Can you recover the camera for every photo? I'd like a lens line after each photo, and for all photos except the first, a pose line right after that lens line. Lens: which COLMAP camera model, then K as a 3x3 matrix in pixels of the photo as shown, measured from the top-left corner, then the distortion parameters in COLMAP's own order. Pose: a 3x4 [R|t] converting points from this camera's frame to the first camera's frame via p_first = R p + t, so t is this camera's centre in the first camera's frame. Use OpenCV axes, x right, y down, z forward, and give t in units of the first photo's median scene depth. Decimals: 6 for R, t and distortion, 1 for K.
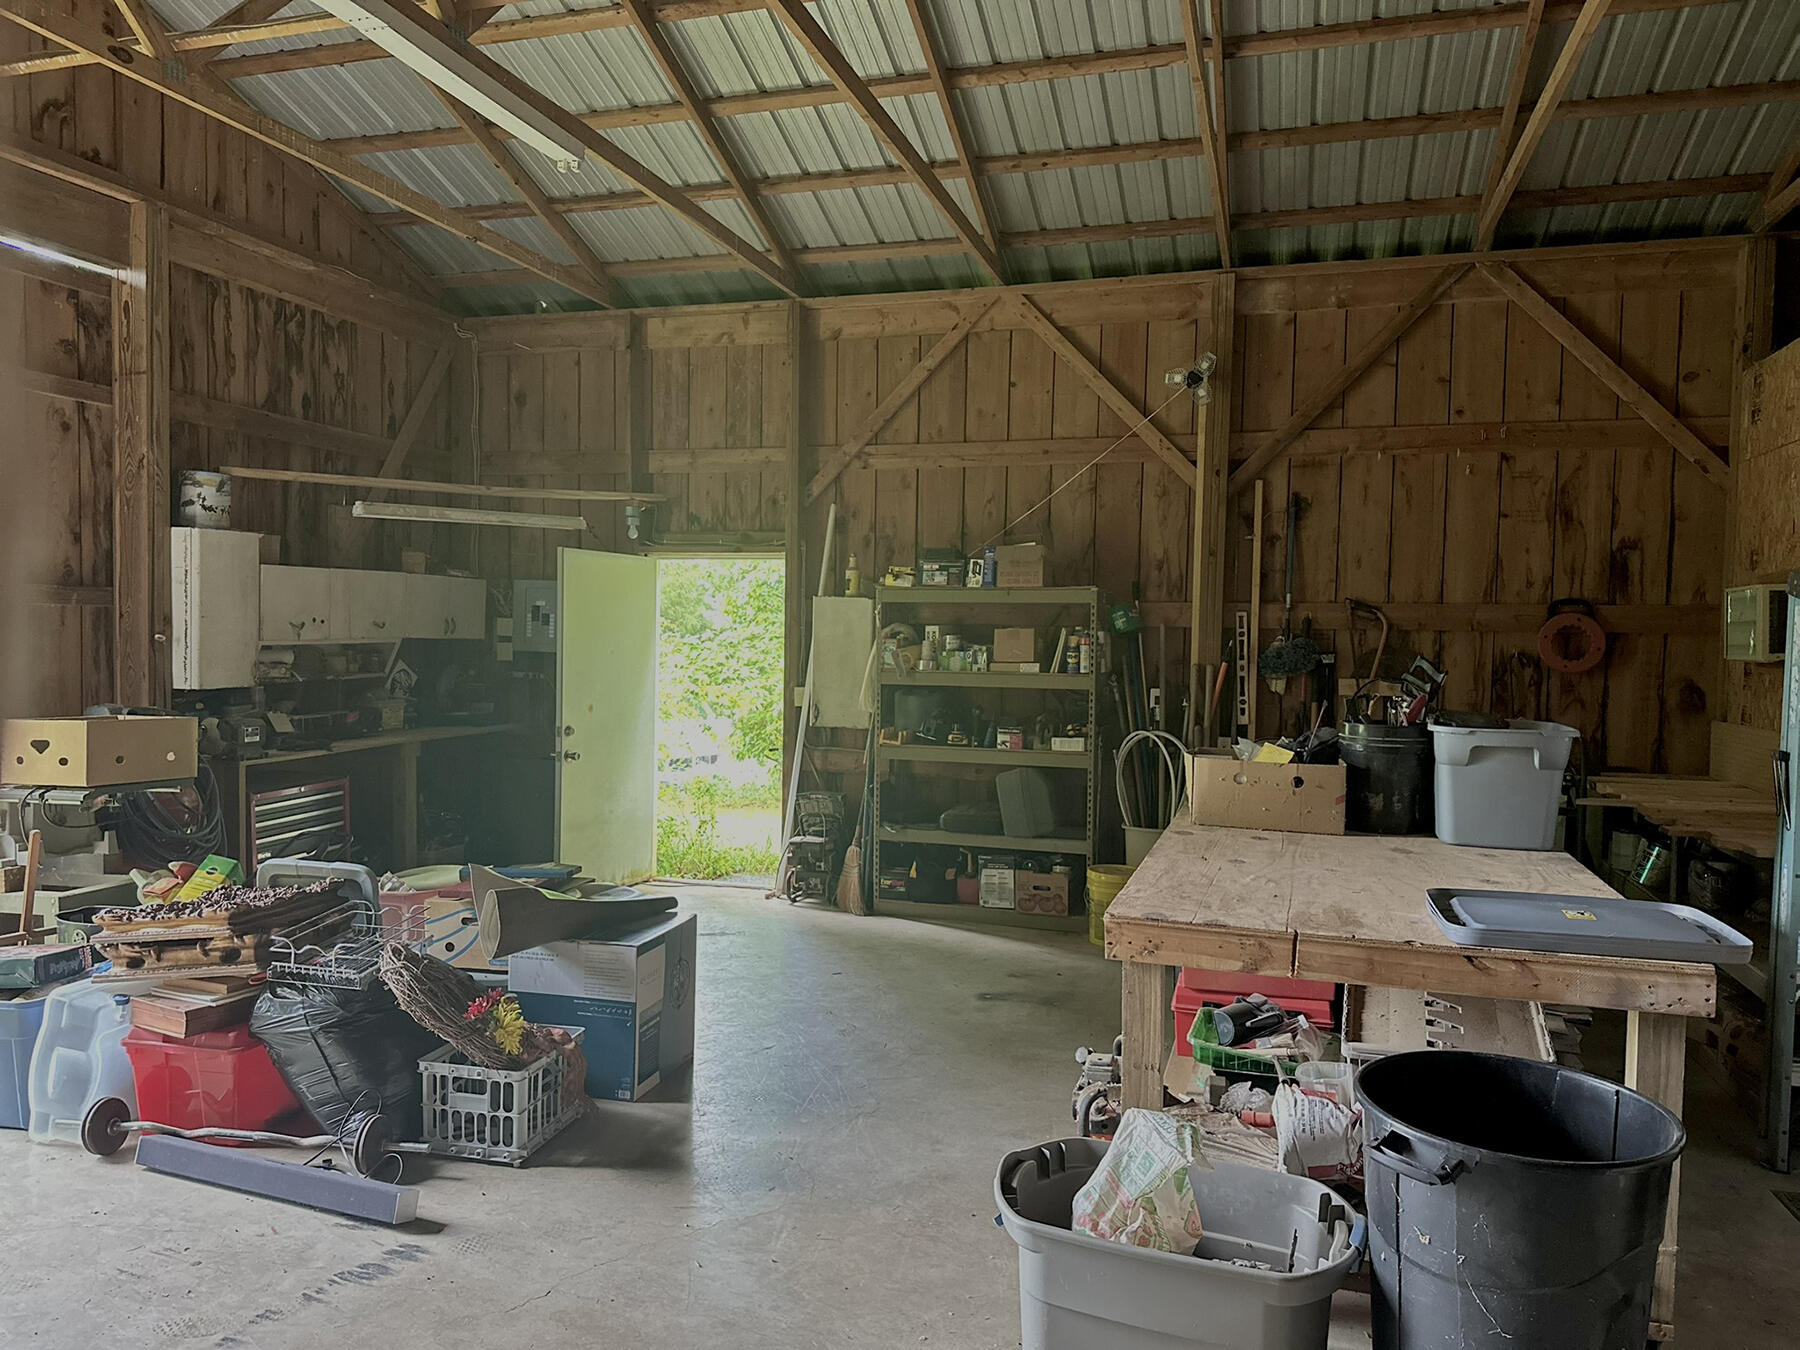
lens RADIAL K [[1265.4, 0, 901.9], [0, 1265.4, 689.5], [0, 0, 1]] dist [0.045788, -0.053371]
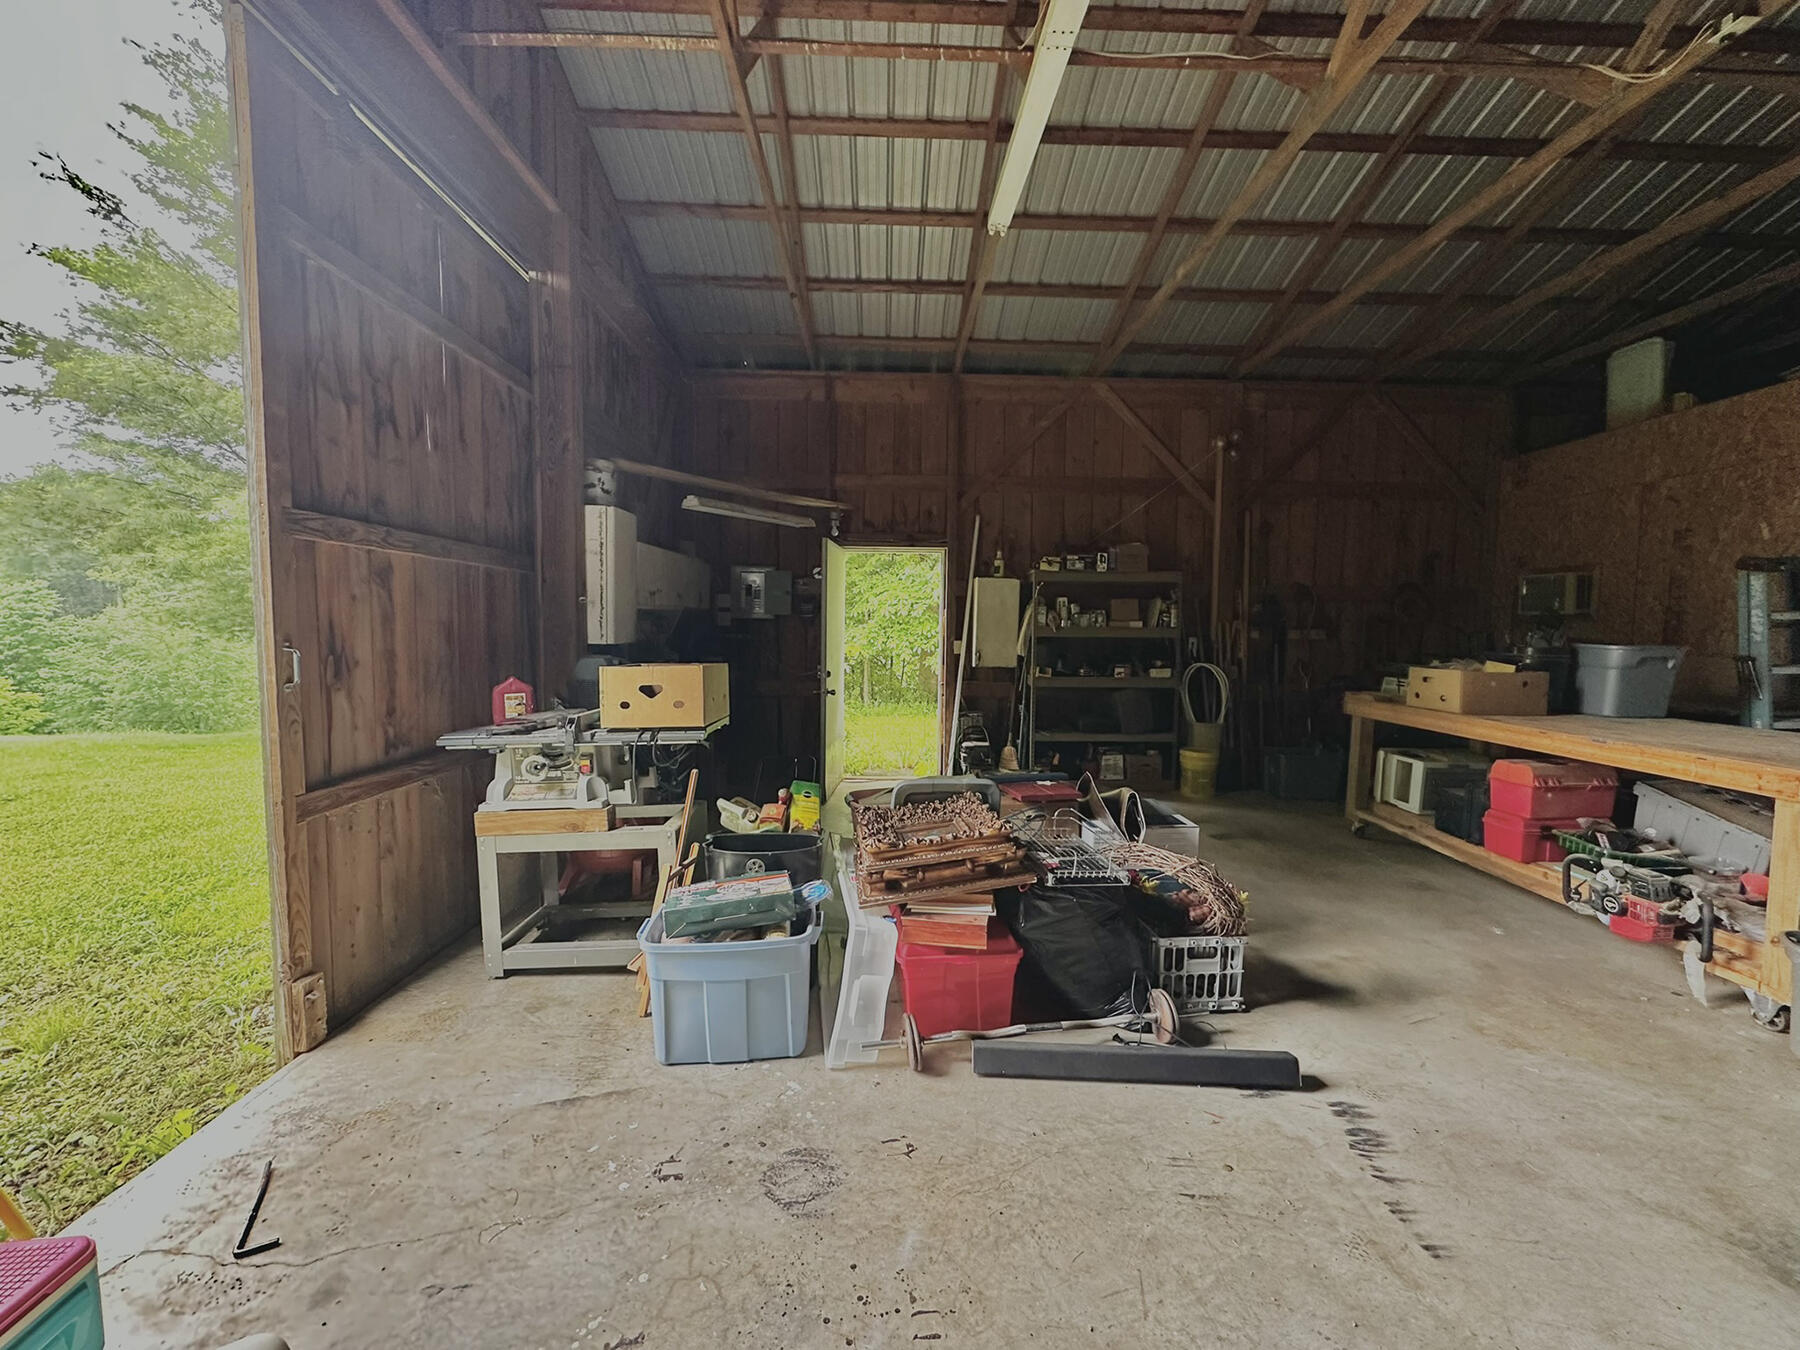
lens RADIAL K [[721.8, 0, 905.3], [0, 721.8, 676.0], [0, 0, 1]] dist [-0.010197, 0.002010]
pose [[0.947884, -0.028937, 0.317299, -0.438165], [0.019218, 0.999247, 0.033718, 0.010549], [-0.318036, -0.025863, 0.947726, 0.242009]]
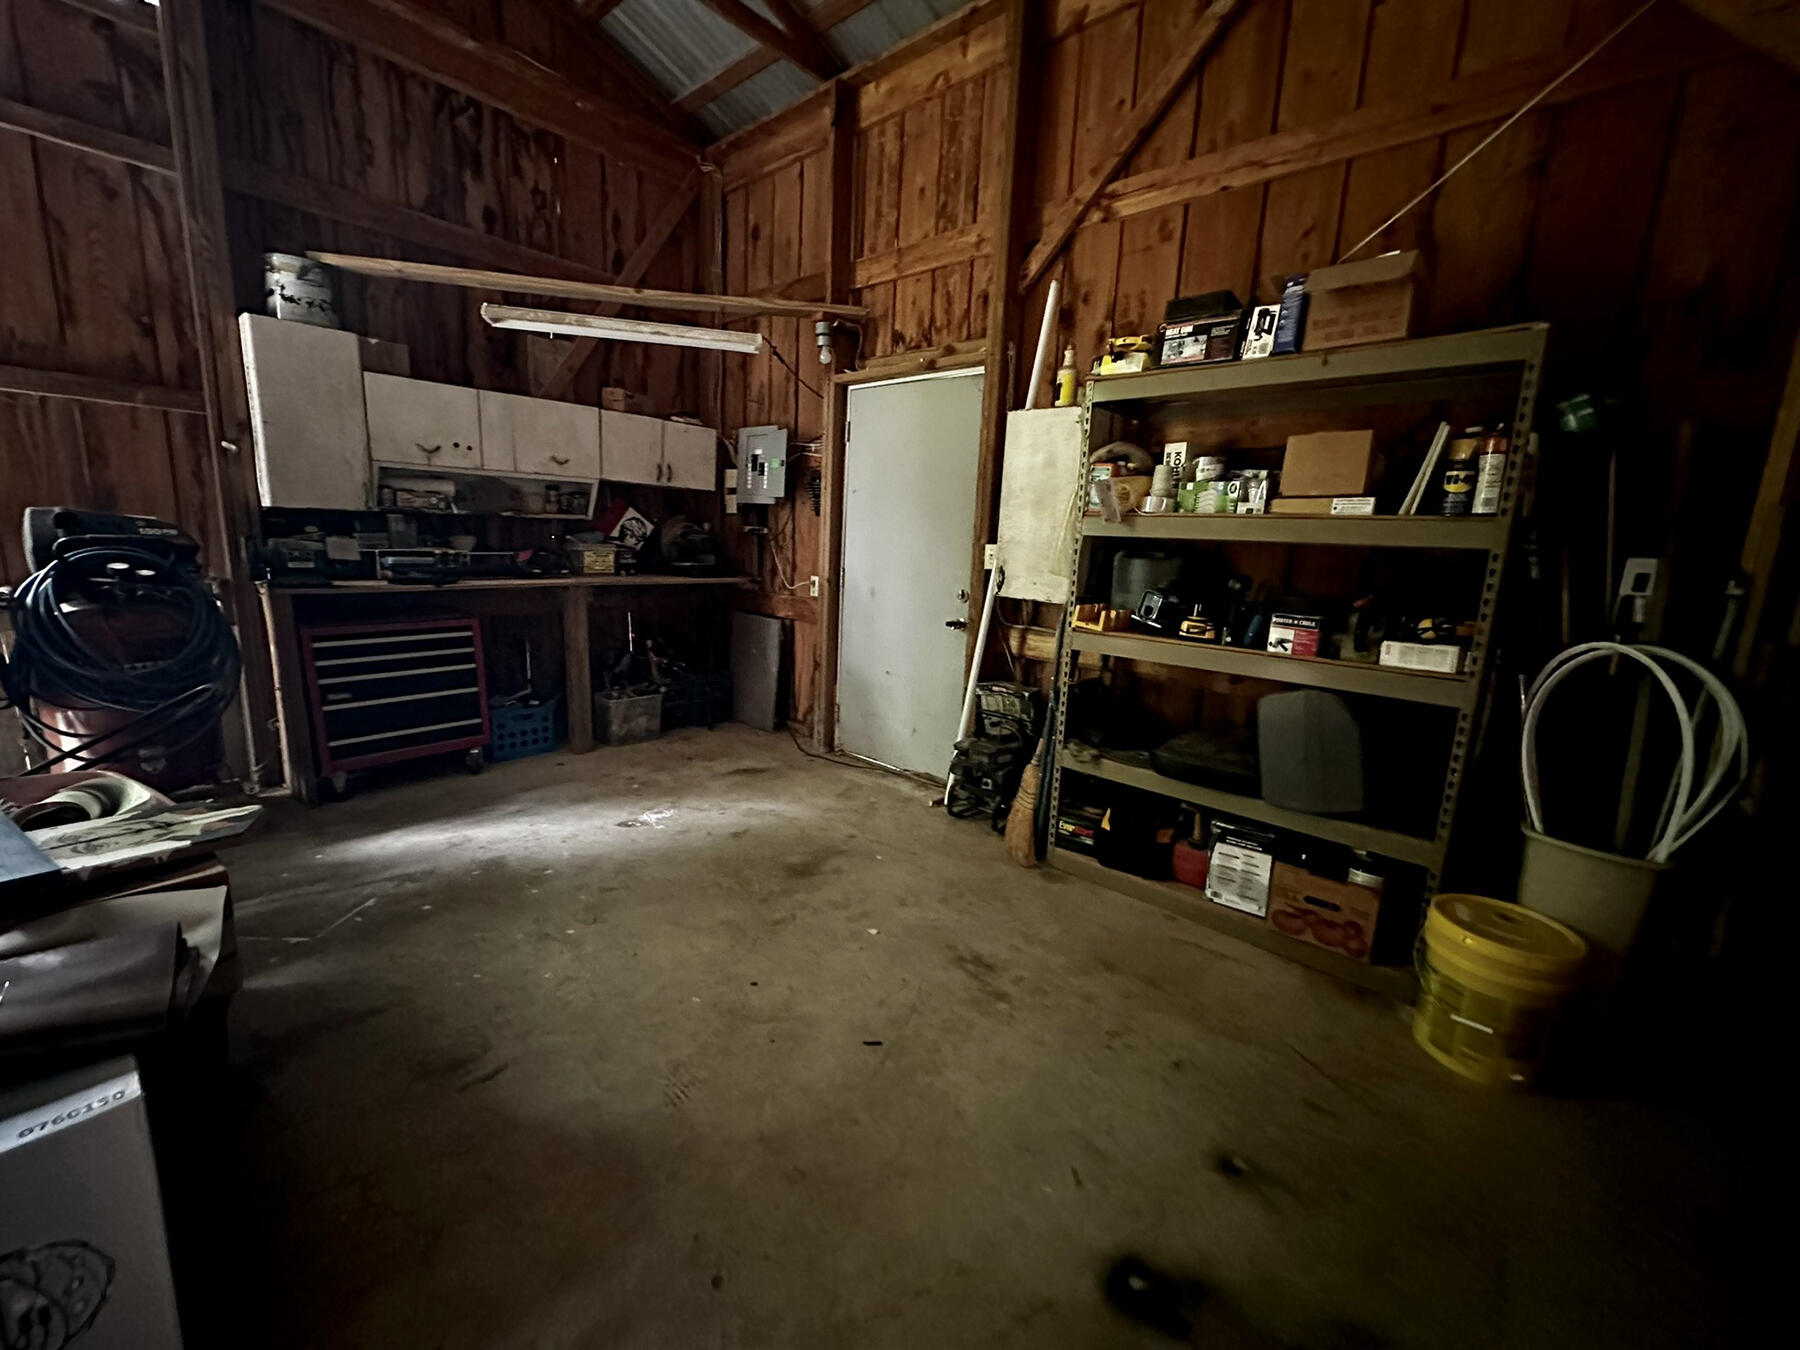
lens RADIAL K [[721.8, 0, 894.8], [0, 721.8, 674.7], [0, 0, 1]] dist [-0.010197, 0.002010]
pose [[0.905160, 0.105920, -0.411663, 0.056986], [-0.053953, 0.989252, 0.135902, 0.021525], [0.421634, -0.100803, 0.901146, 0.622251]]
